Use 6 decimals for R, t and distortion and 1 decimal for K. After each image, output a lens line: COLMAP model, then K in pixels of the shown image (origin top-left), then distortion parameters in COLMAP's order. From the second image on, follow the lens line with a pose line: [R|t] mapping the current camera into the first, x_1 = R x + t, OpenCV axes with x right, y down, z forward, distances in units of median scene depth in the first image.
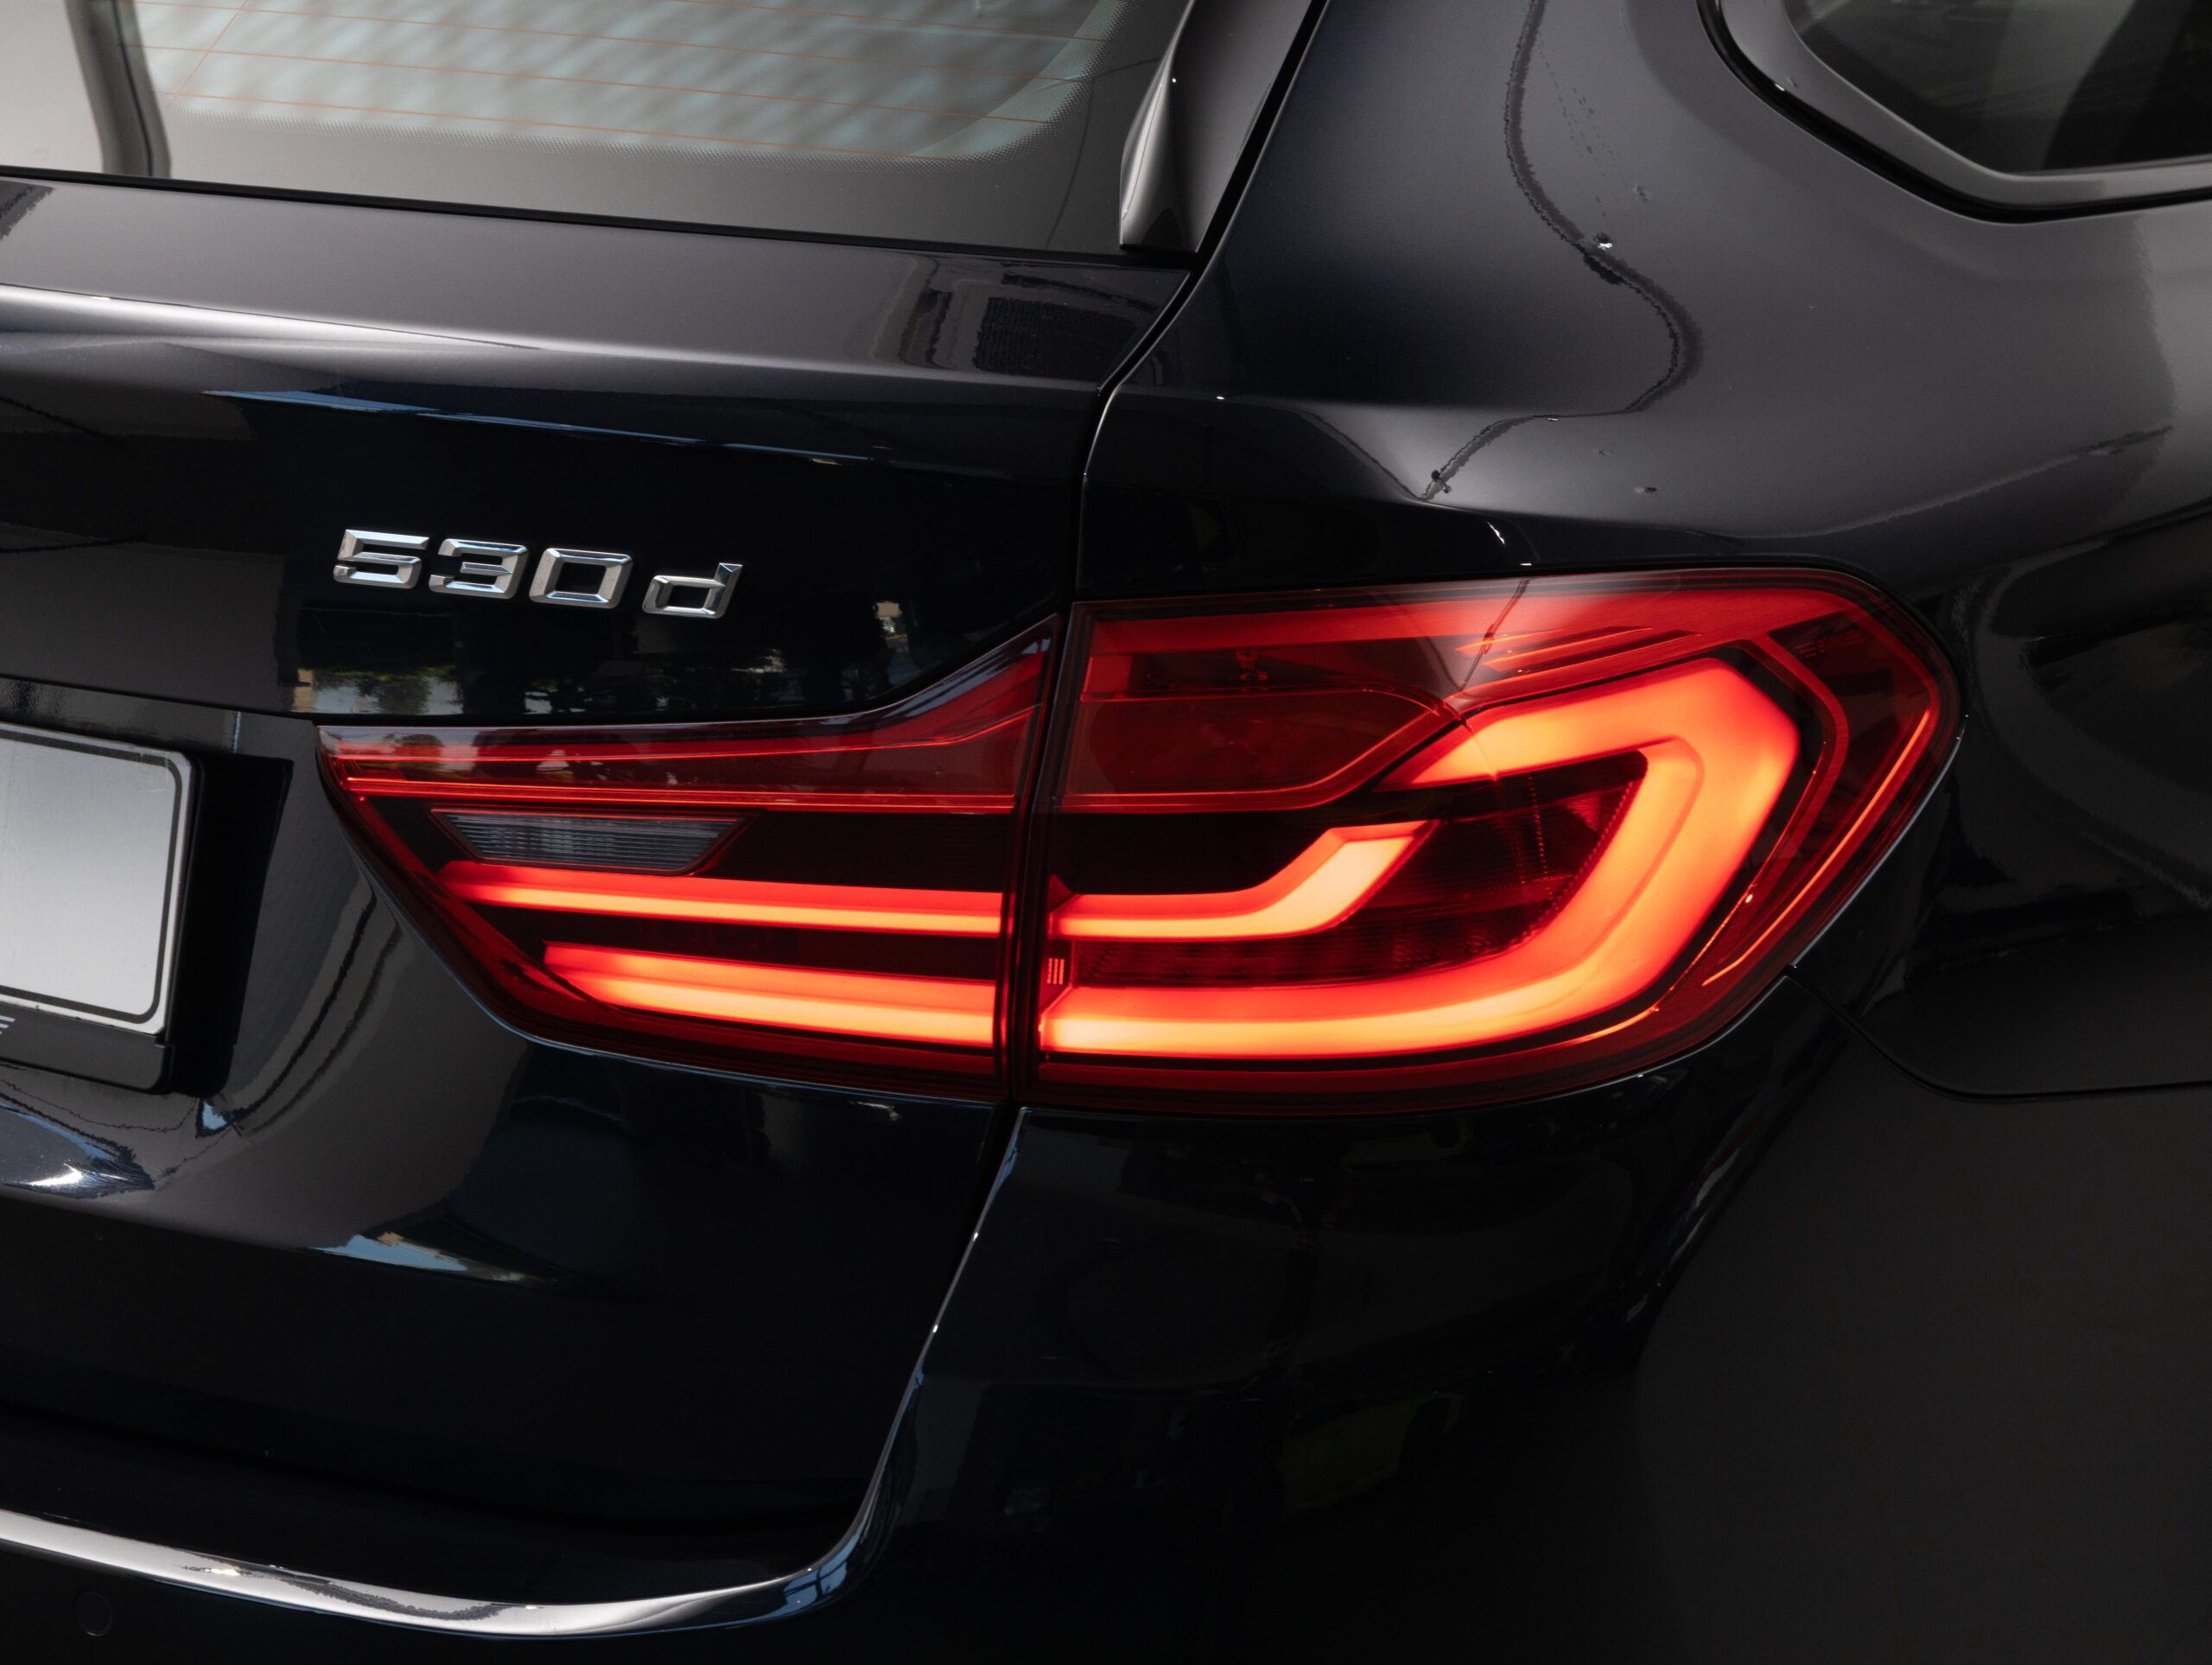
lens RADIAL K [[5128.3, 0, 1106.0], [0, 5128.3, 832.5], [0, 0, 1]] dist [-0.181502, 0.100951]
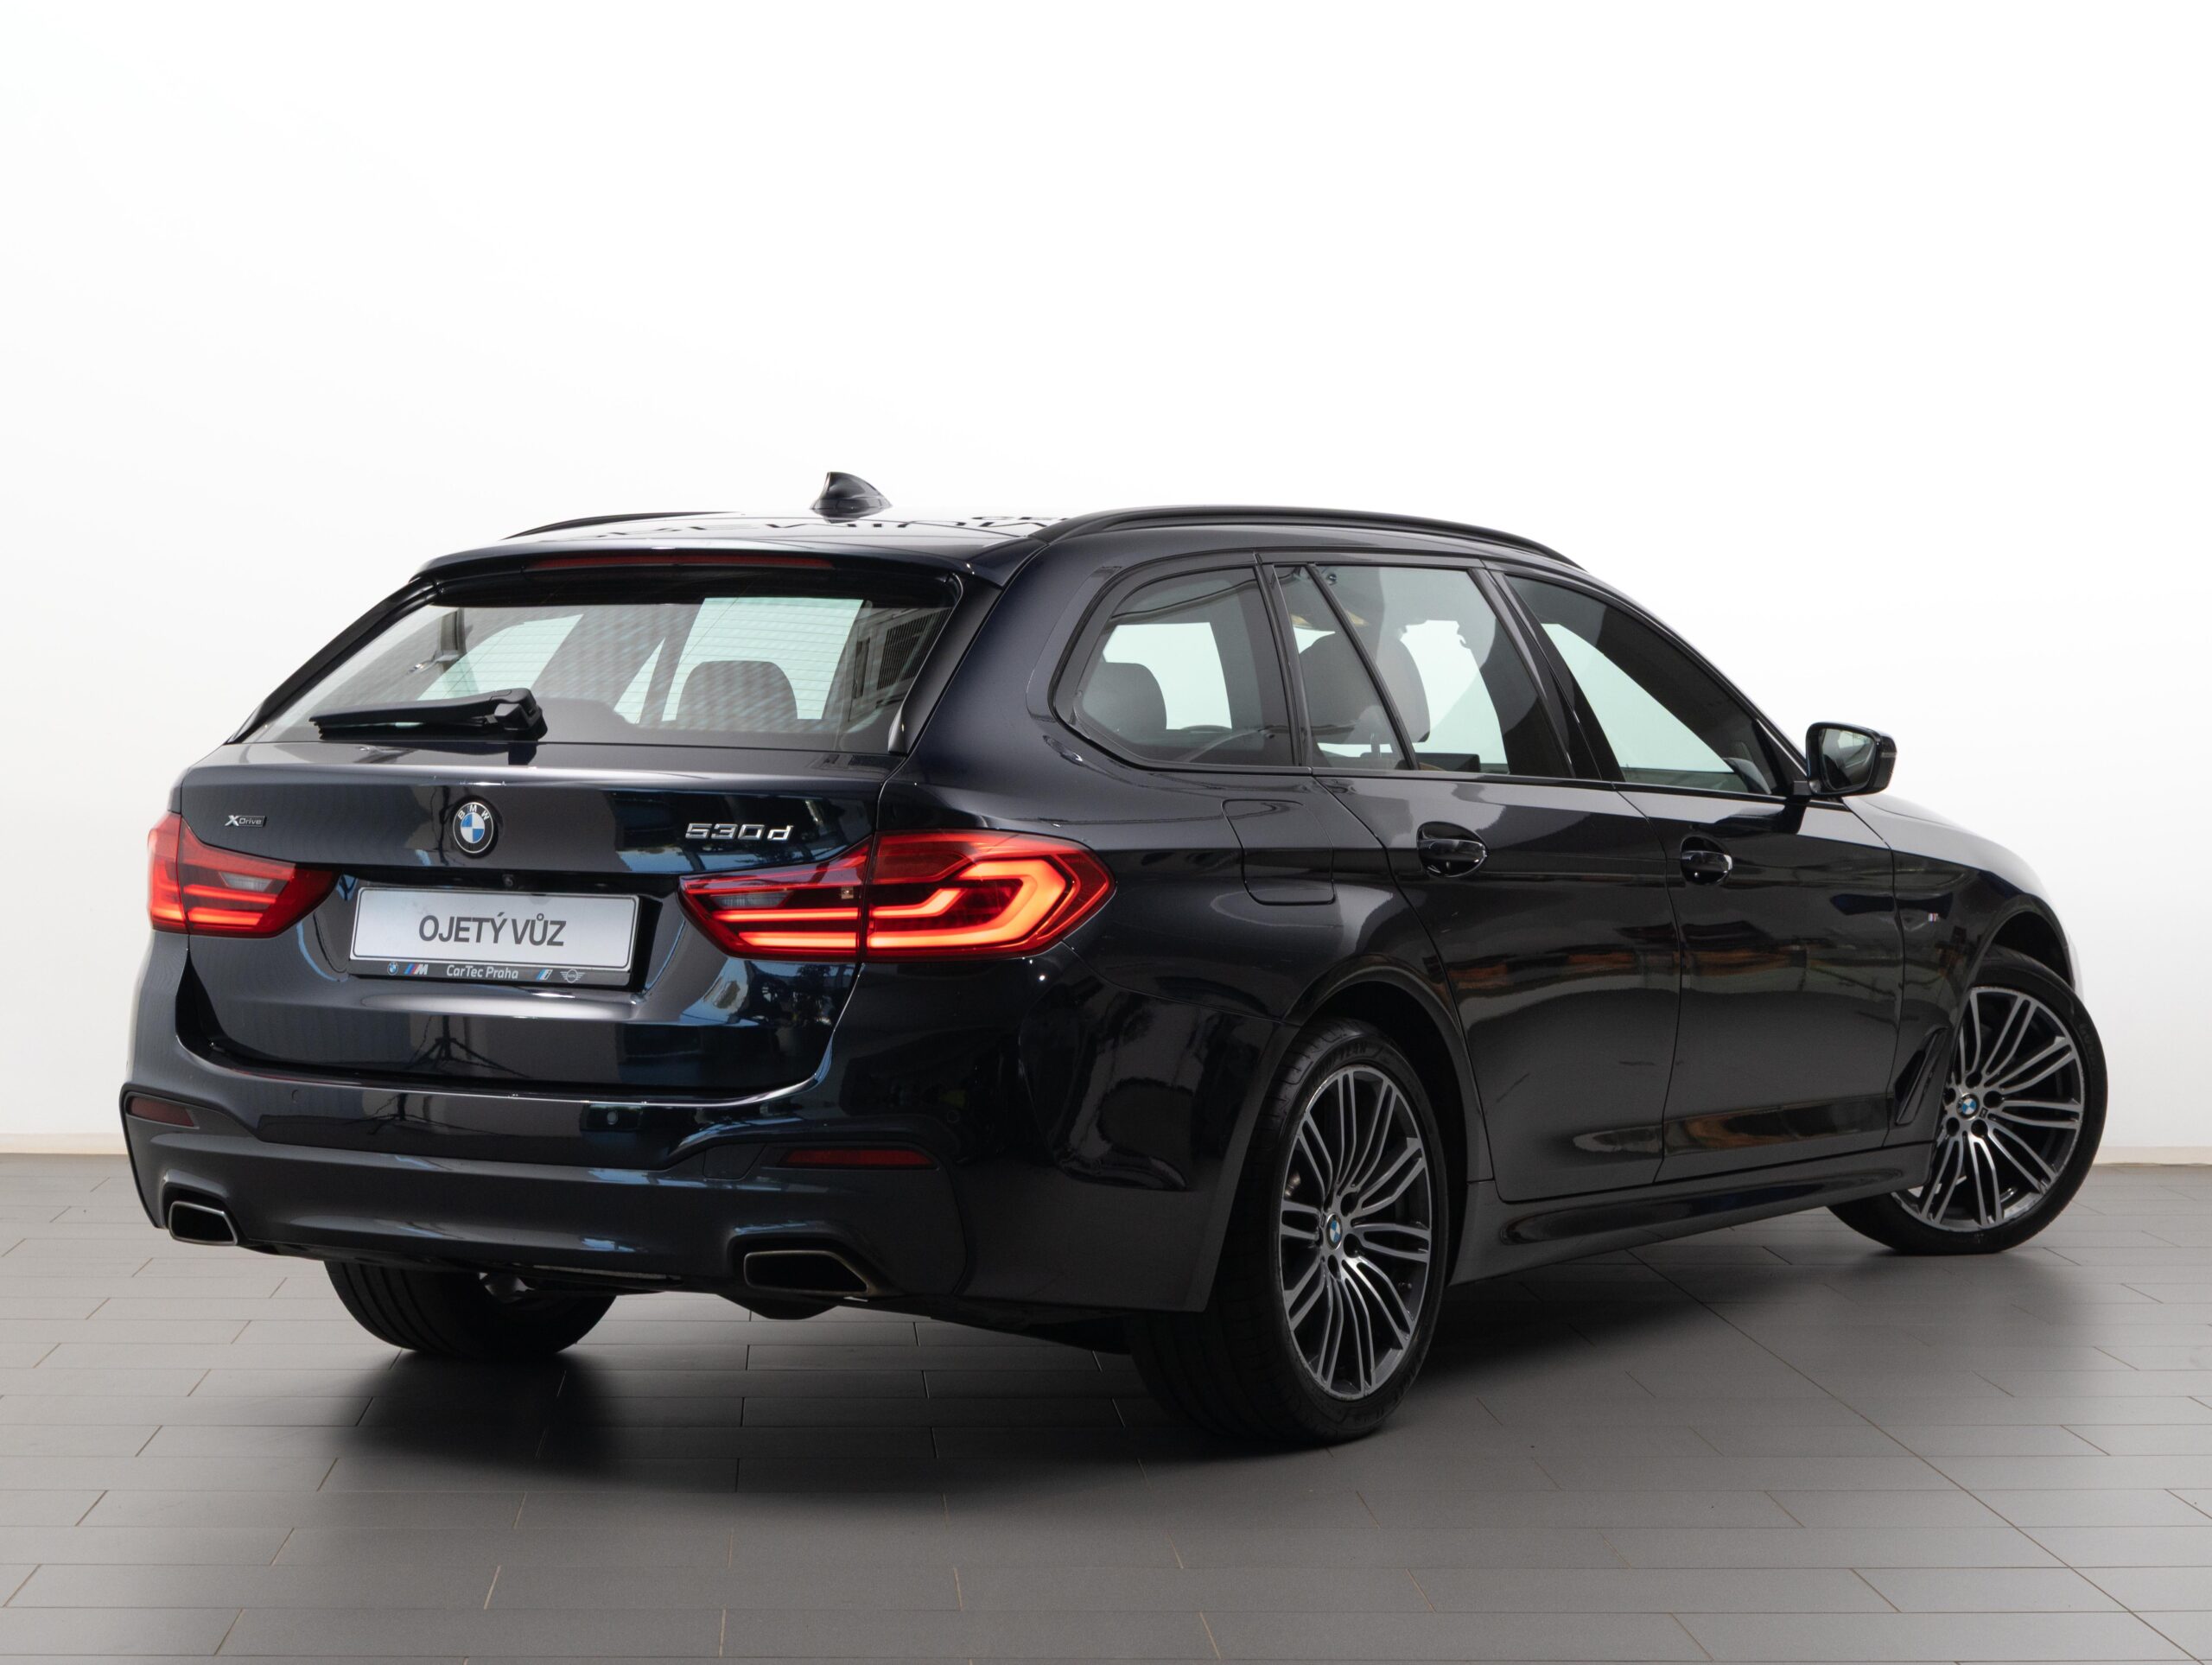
lens RADIAL K [[5128.3, 0, 1106.0], [0, 5128.3, 832.5], [0, 0, 1]] dist [-0.181502, 0.100951]
pose [[0.999342, 0.000782, 0.036257, 0.027535], [0.007111, 0.976133, -0.217059, 0.806800], [-0.035562, 0.217174, 0.975485, -2.855201]]
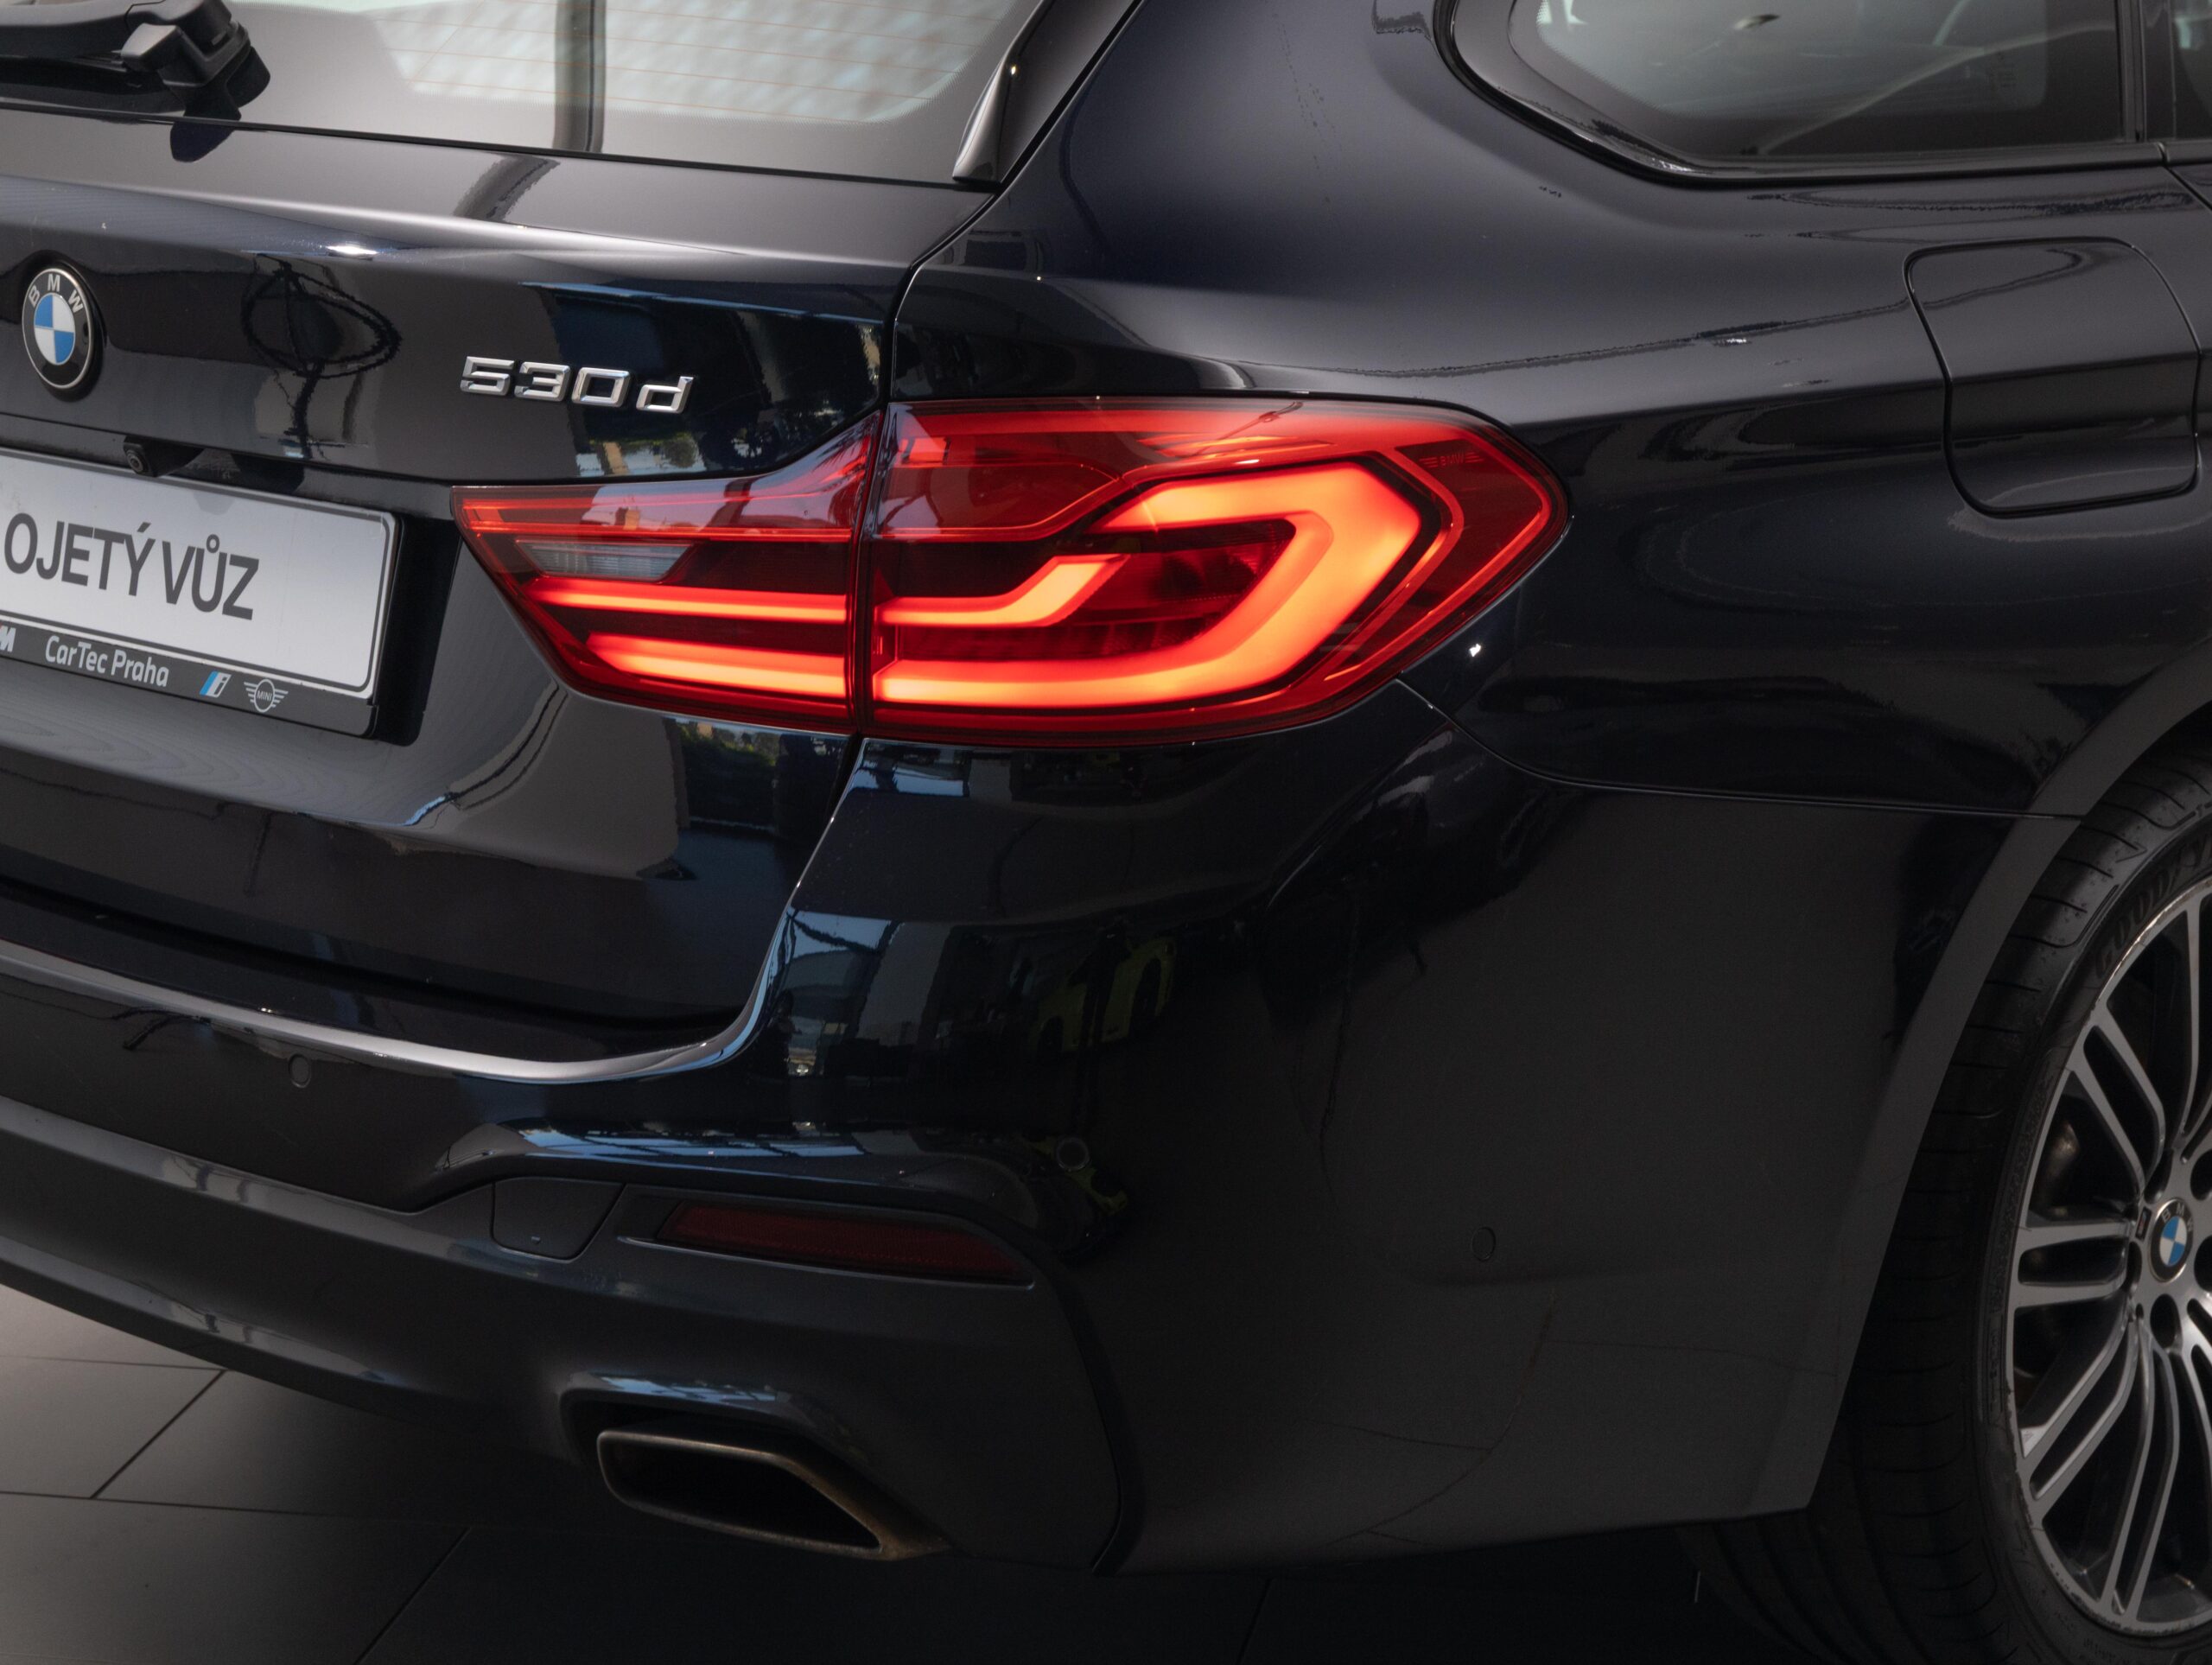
lens RADIAL K [[5128.3, 0, 1106.0], [0, 5128.3, 832.5], [0, 0, 1]] dist [-0.181502, 0.100951]
pose [[0.980807, 0.036558, -0.191525, 0.343756], [-0.041238, 0.998939, -0.020506, 0.108821], [0.190572, 0.028011, 0.981273, -0.475273]]
